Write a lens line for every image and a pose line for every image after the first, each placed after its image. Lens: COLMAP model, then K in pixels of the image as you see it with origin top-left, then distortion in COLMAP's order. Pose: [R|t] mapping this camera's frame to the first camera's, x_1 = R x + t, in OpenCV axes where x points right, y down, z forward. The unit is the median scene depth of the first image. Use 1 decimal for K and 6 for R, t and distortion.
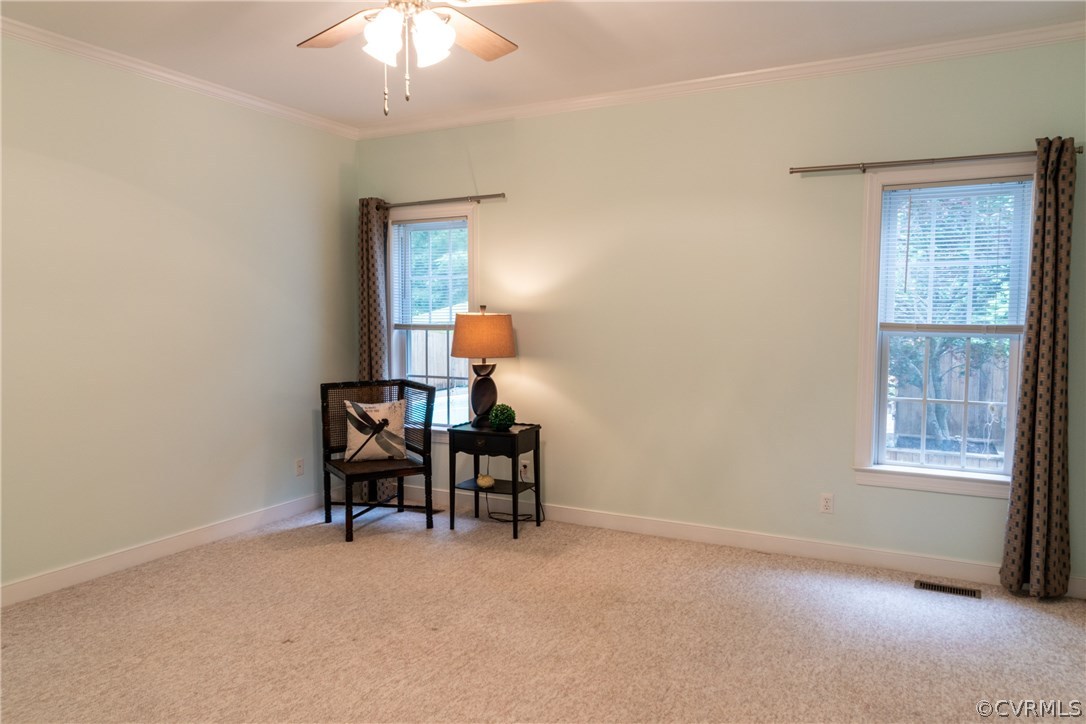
lens RADIAL K [[739.2, 0, 542.7], [0, 739.2, 365.0], [0, 0, 1]] dist [0.020680, -0.001772]
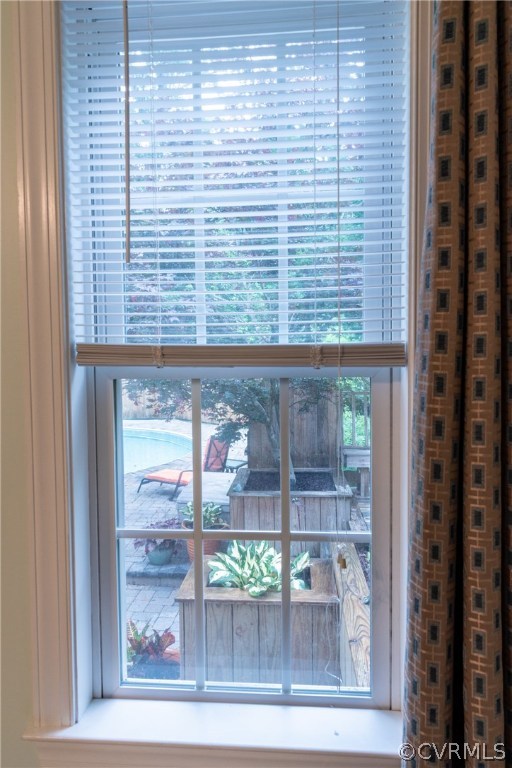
lens RADIAL K [[522.7, 0, 255.7], [0, 522.7, 383.7], [0, 0, 1]] dist [0.020680, -0.001772]
pose [[0.915156, -0.029406, 0.402027, 0.431813], [0.038578, 0.999147, -0.014736, -0.029185], [-0.401250, 0.028995, 0.915509, 0.726951]]
